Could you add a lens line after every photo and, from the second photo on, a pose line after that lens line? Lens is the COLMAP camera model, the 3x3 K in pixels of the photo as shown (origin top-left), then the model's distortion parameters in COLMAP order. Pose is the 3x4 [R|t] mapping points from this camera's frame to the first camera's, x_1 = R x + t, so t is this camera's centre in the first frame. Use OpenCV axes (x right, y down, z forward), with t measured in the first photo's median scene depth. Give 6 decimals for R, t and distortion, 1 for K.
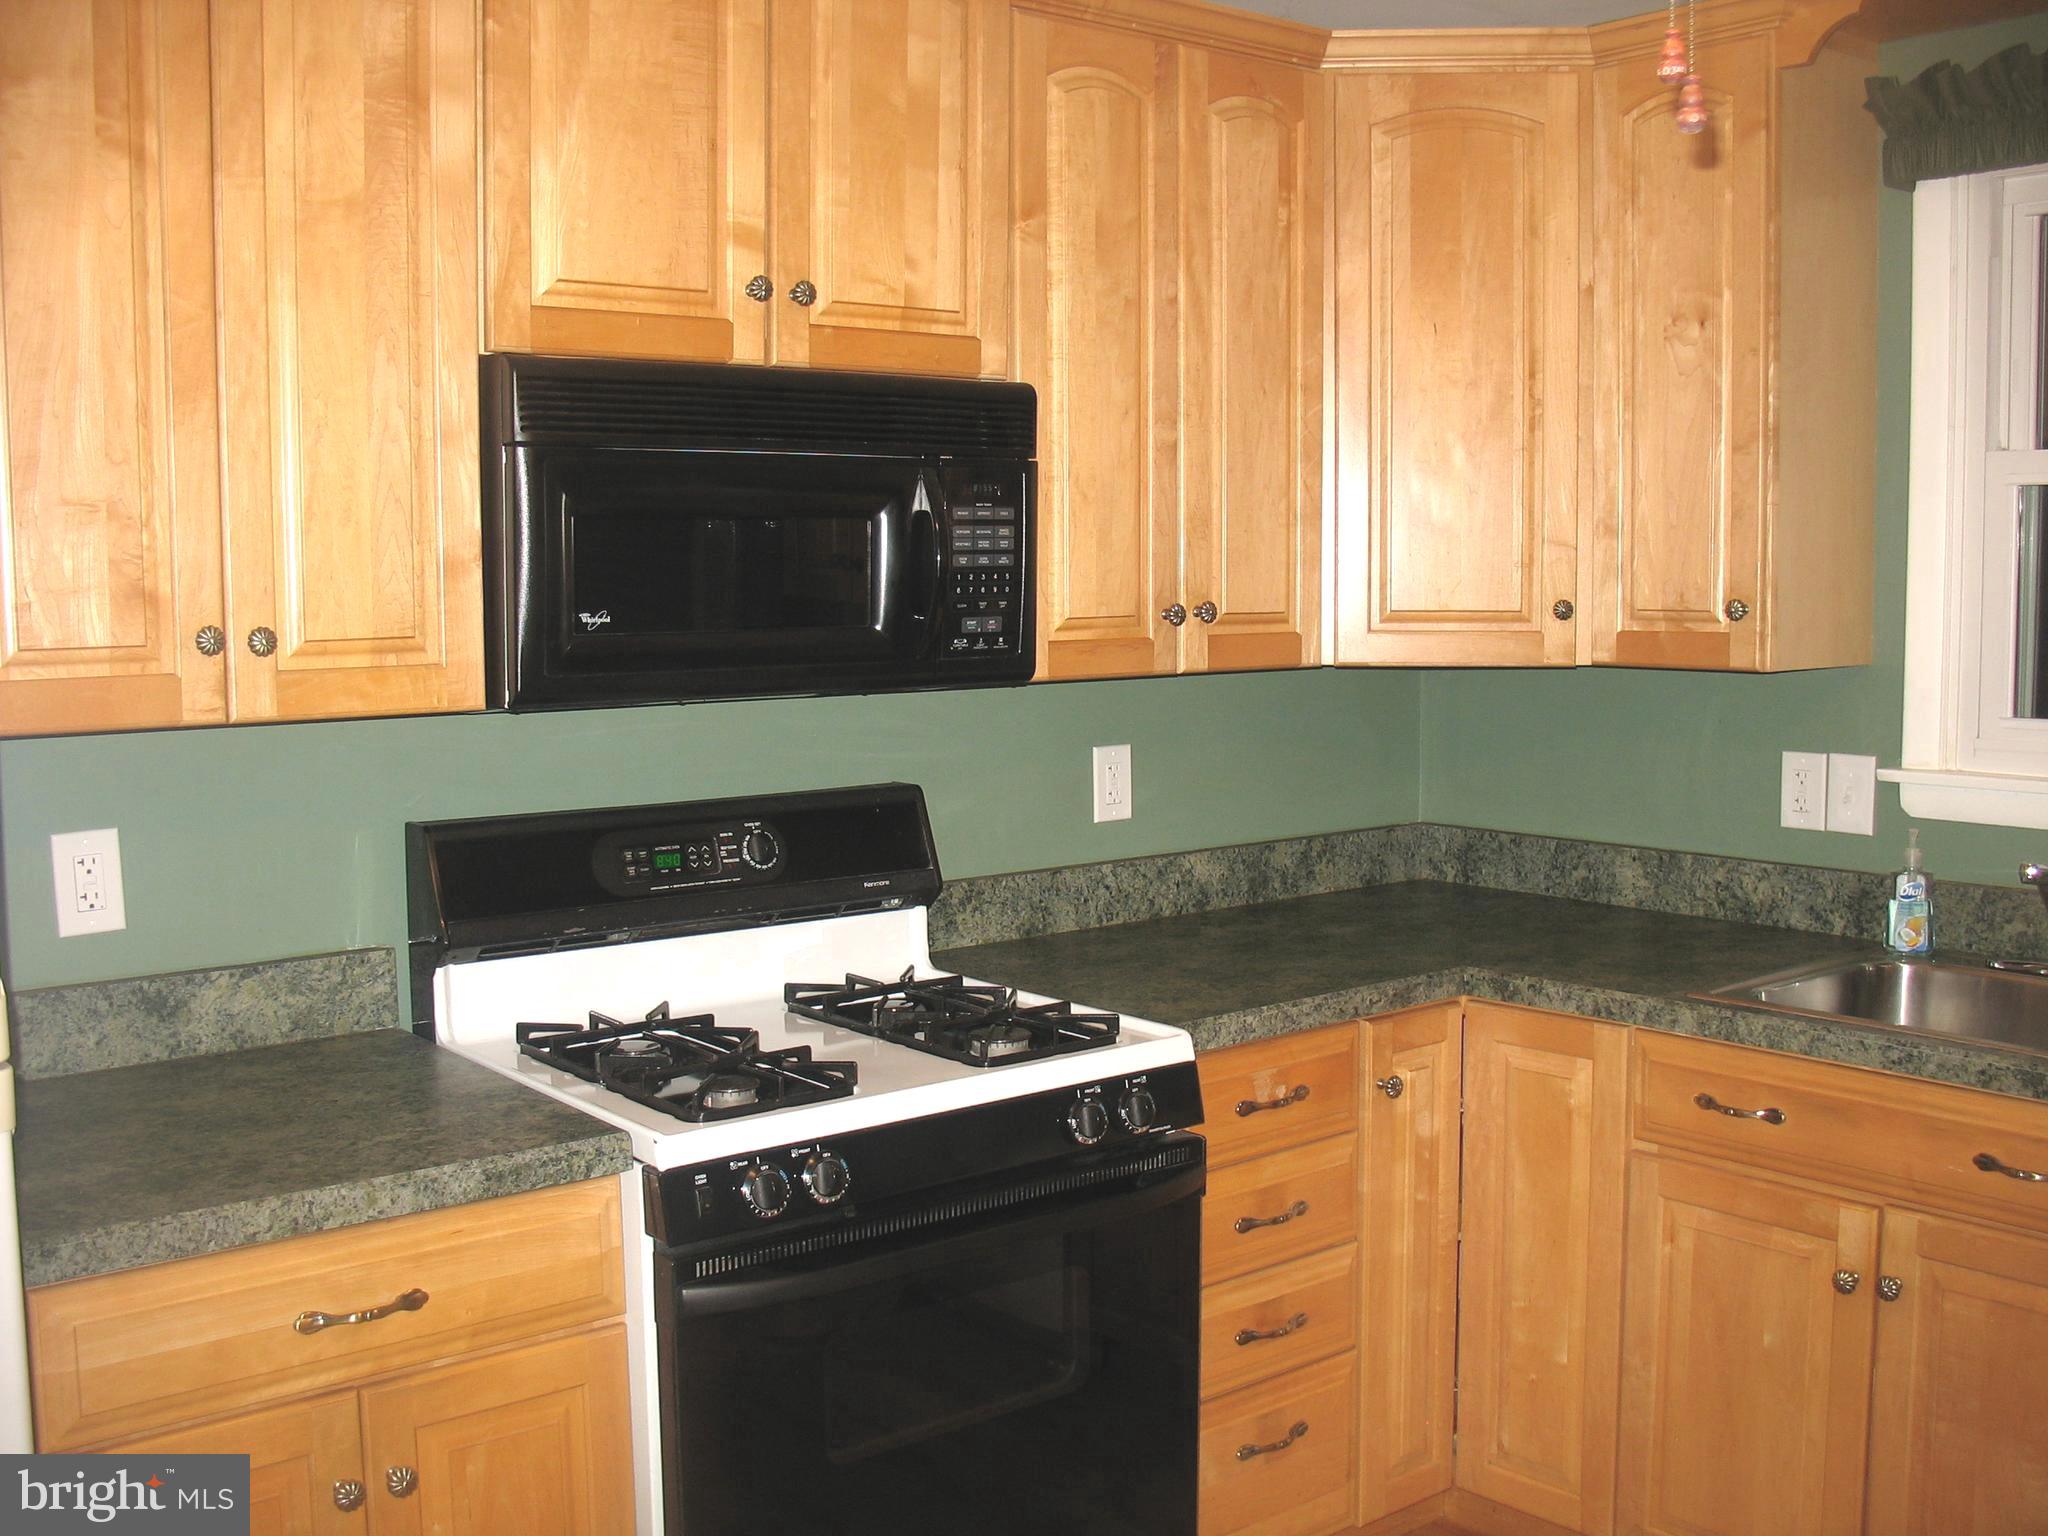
lens RADIAL K [[2130.4, 0, 1024.0], [0, 2130.4, 768.0], [0, 0, 1]] dist [-0.181085, 0.241221]
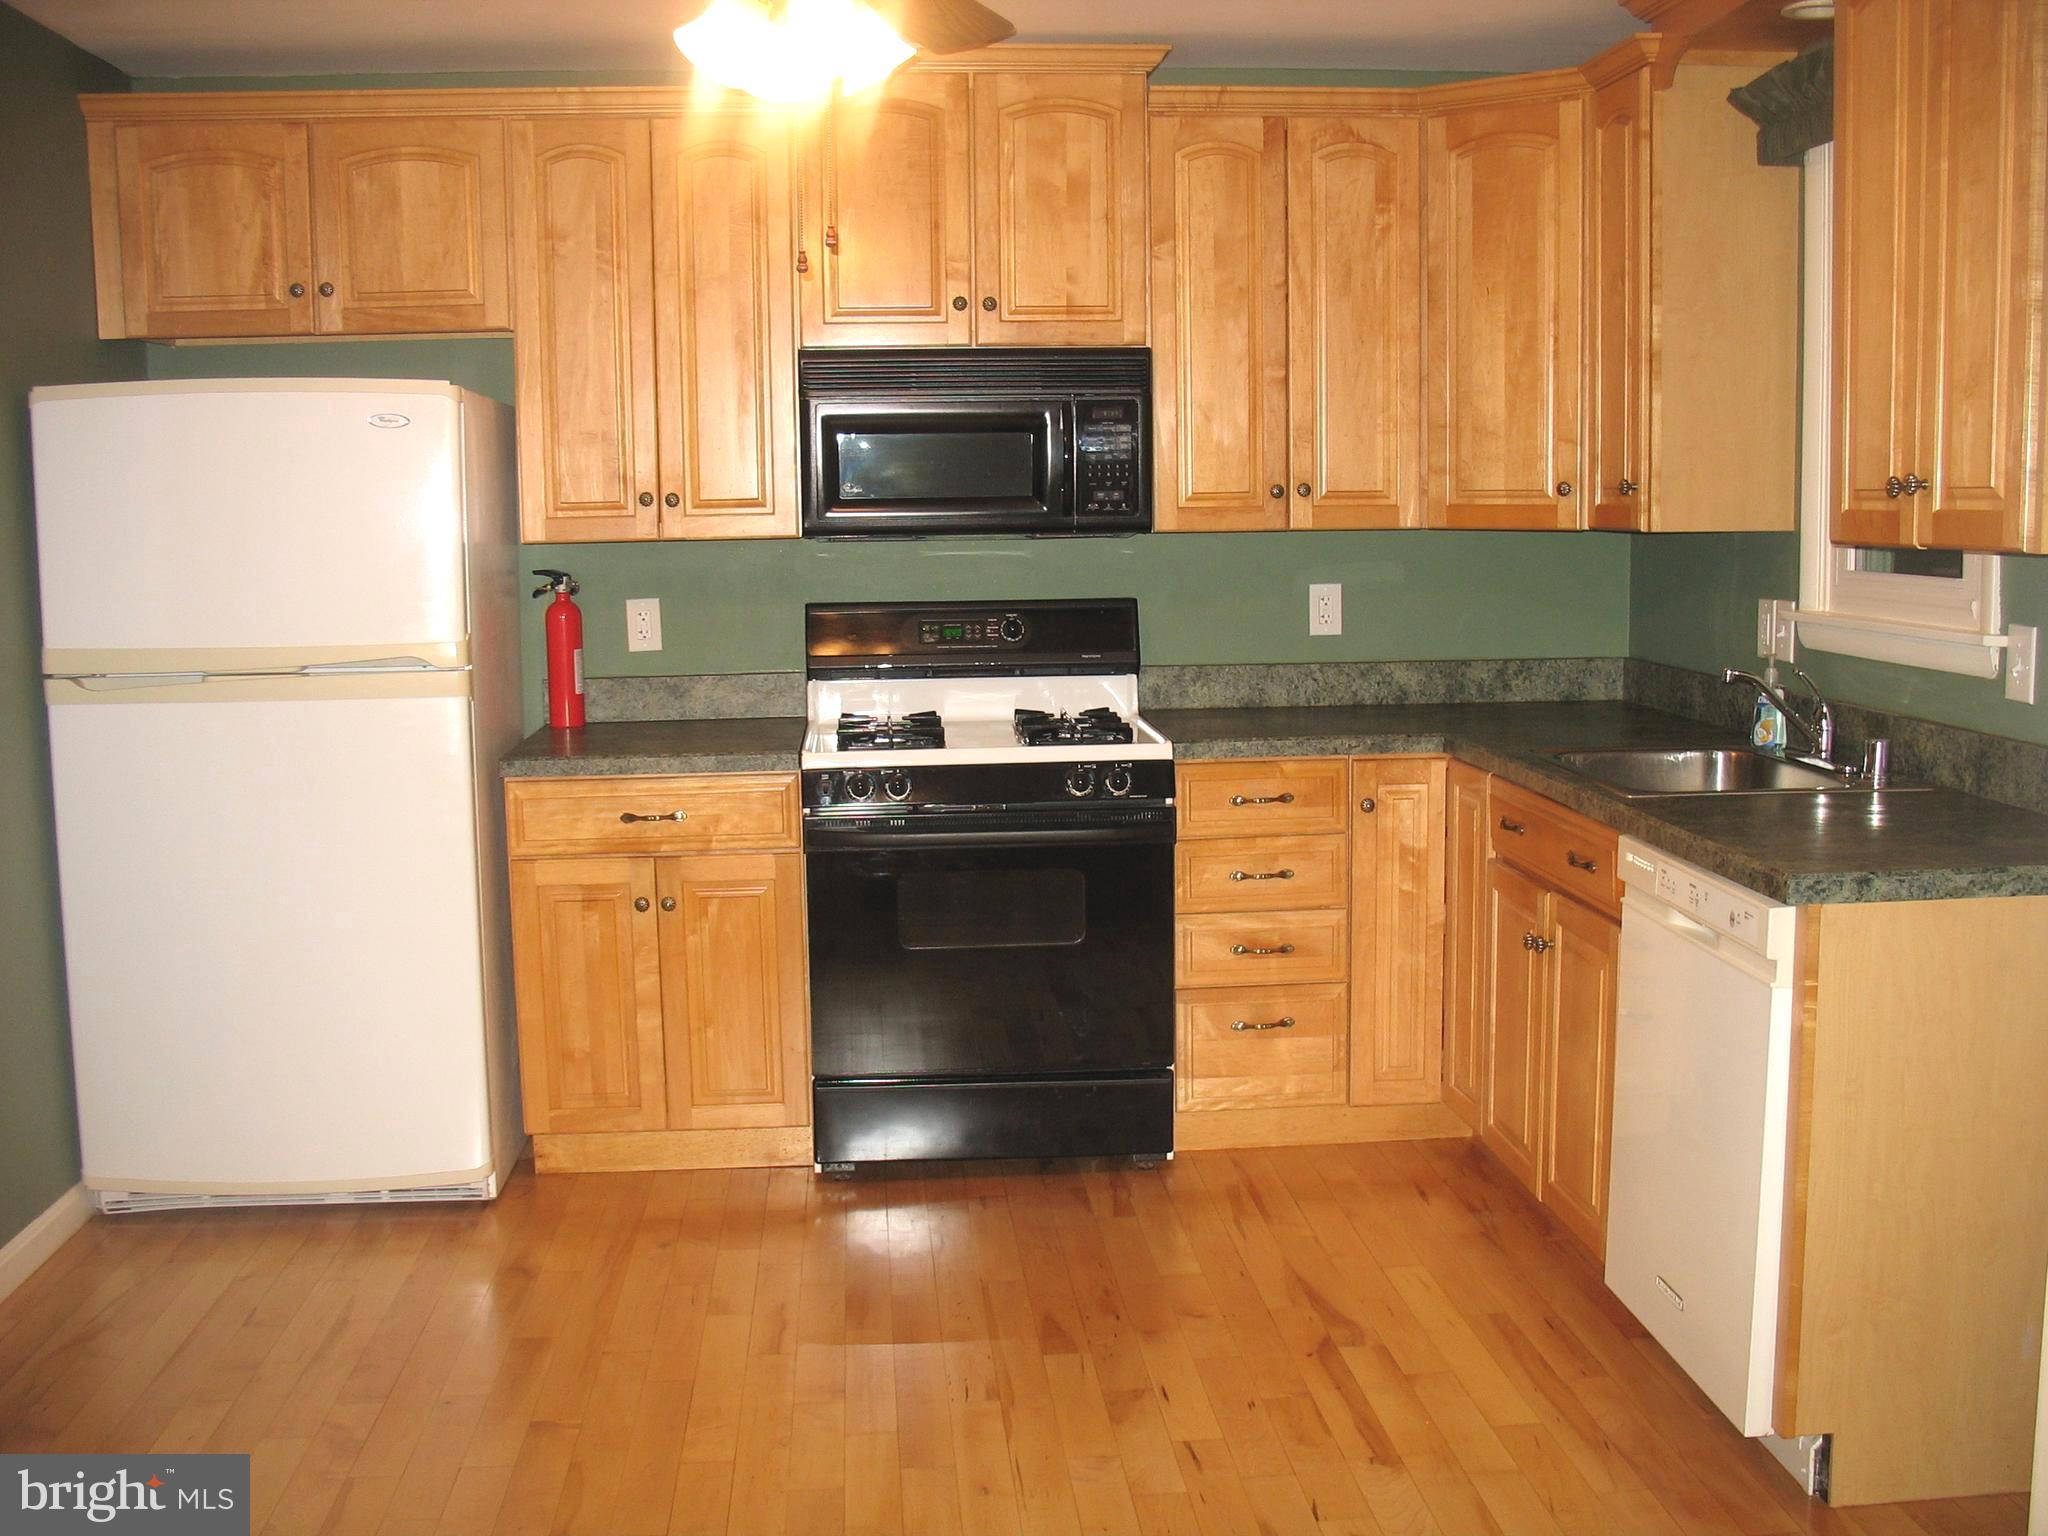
lens RADIAL K [[2128.1, 0, 1025.7], [0, 2128.1, 781.8], [0, 0, 1]] dist [-0.188168, 0.217399]
pose [[0.826485, 0.072450, -0.558278, 0.800463], [-0.045543, 0.997039, 0.061967, 0.051358], [0.561114, -0.025789, 0.827337, -0.376695]]
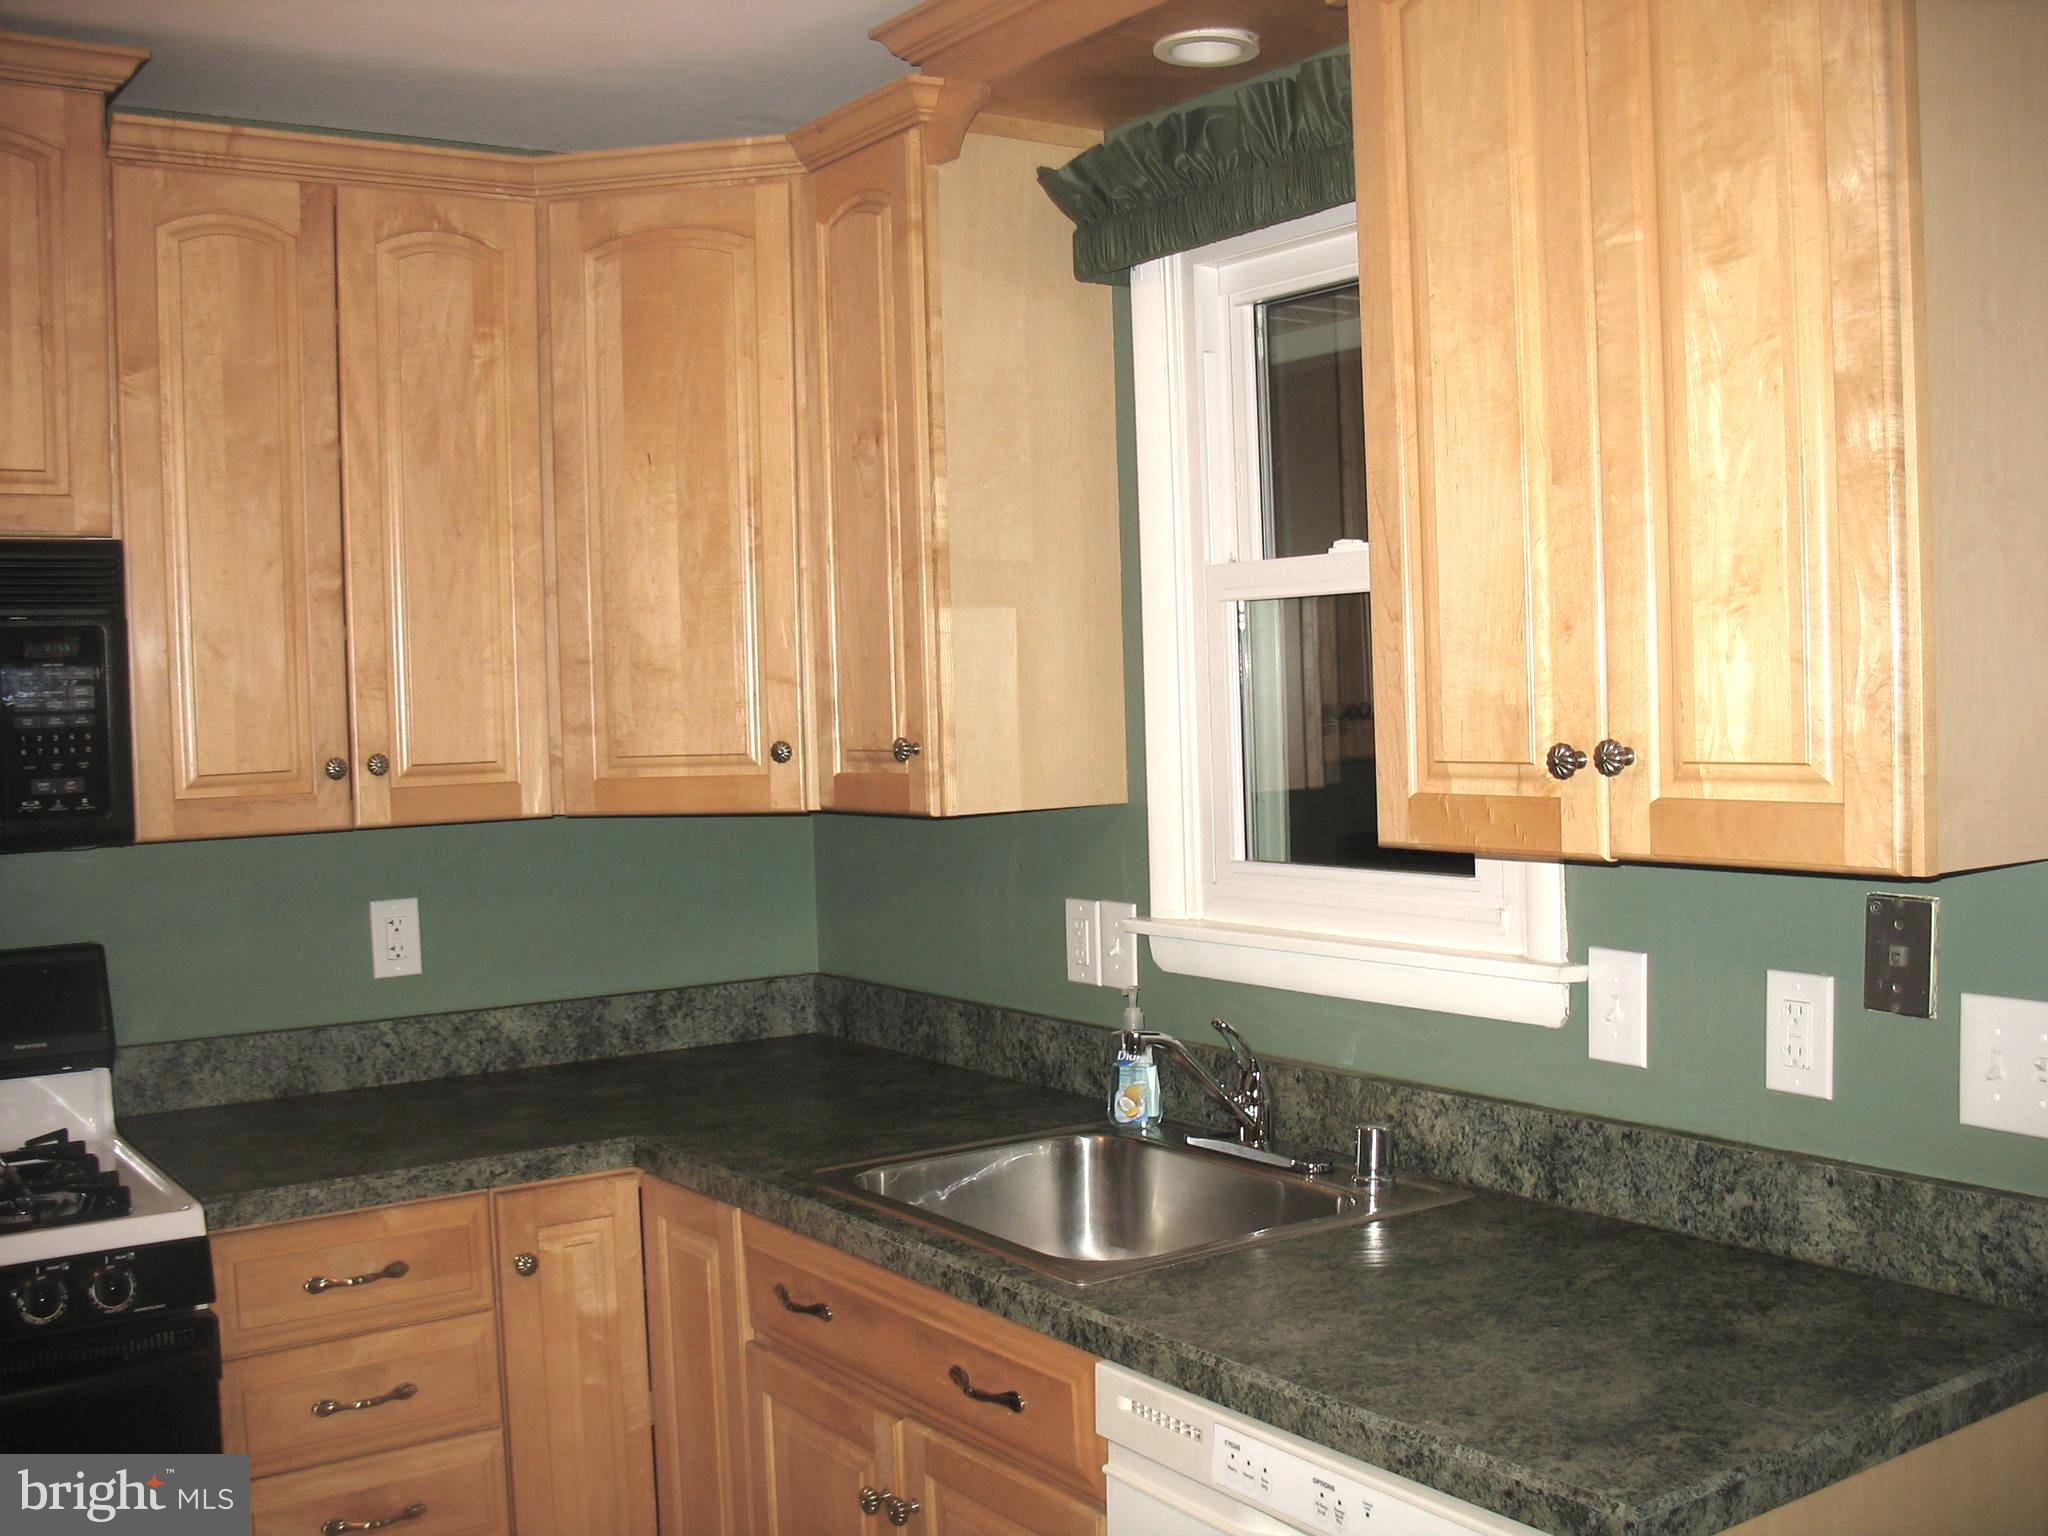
lens RADIAL K [[2128.1, 0, 1025.7], [0, 2128.1, 781.8], [0, 0, 1]] dist [-0.188168, 0.217399]
pose [[0.996932, -0.017401, -0.076315, 0.464730], [0.013579, 0.998641, -0.050320, -0.013950], [0.077087, 0.049129, 0.995813, 0.074920]]
